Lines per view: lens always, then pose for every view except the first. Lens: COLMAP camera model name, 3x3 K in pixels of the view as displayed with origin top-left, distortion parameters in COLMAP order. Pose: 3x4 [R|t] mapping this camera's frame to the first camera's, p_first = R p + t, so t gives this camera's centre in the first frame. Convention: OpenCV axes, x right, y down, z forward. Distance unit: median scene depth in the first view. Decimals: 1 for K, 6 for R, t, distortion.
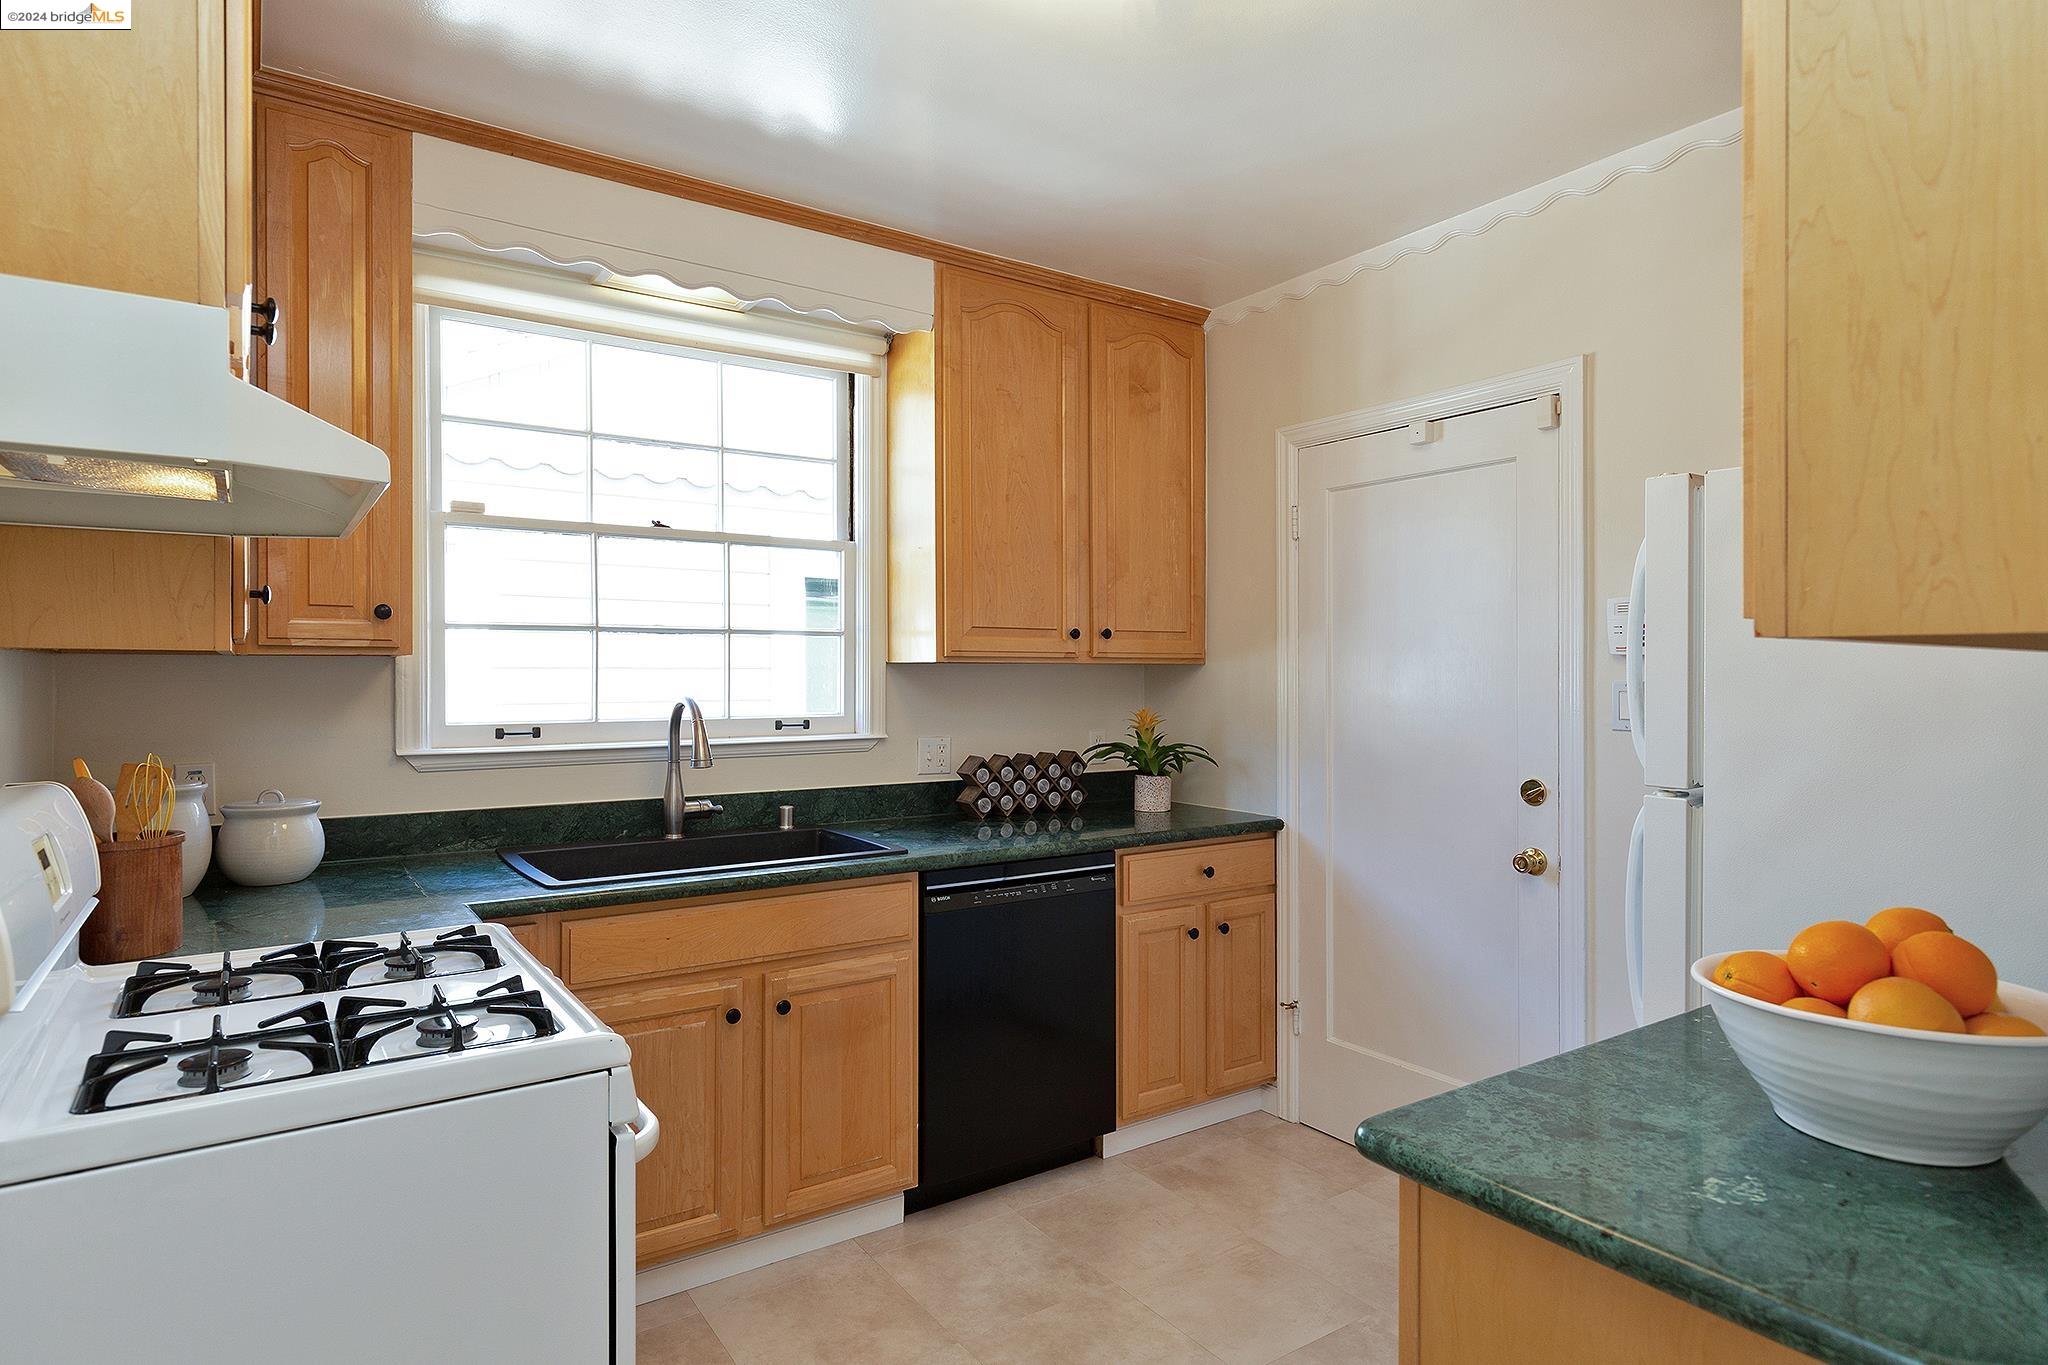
lens RADIAL K [[1072.9, 0, 1024.0], [0, 1072.9, 682.5], [0, 0, 1]] dist [-0.001190, -0.000136]
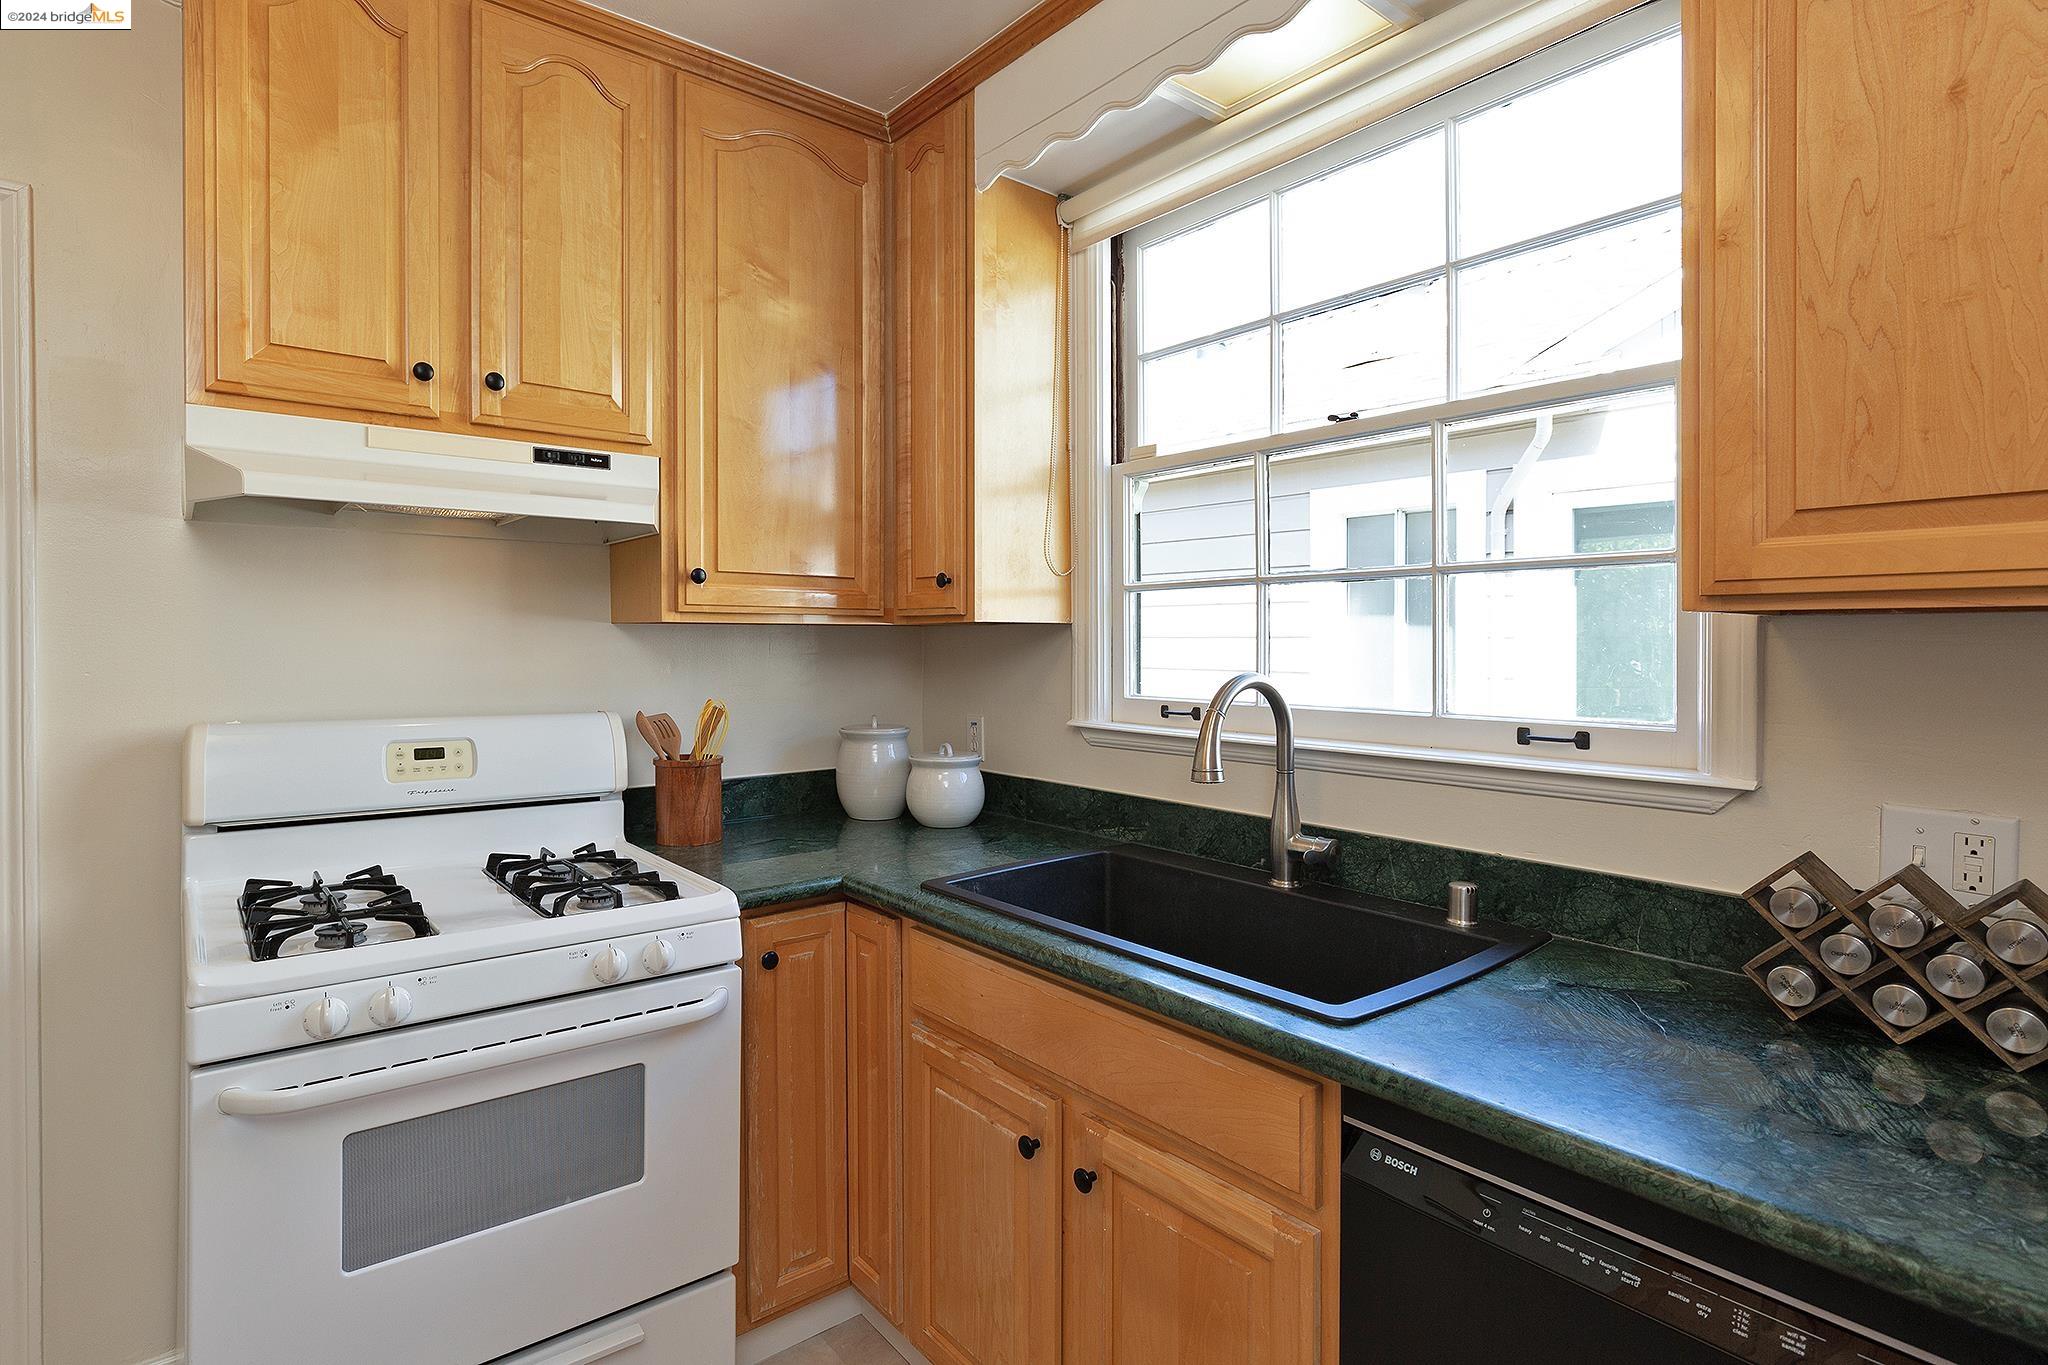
lens RADIAL K [[1057.0, 0, 1025.2], [0, 1057.0, 651.4], [0, 0, 1]] dist [-0.000306, 0.000098]
pose [[0.055236, 0.002939, -0.998469, 0.305955], [-0.016236, 0.999866, 0.002045, -0.000249], [0.998341, 0.016098, 0.055276, 0.753653]]
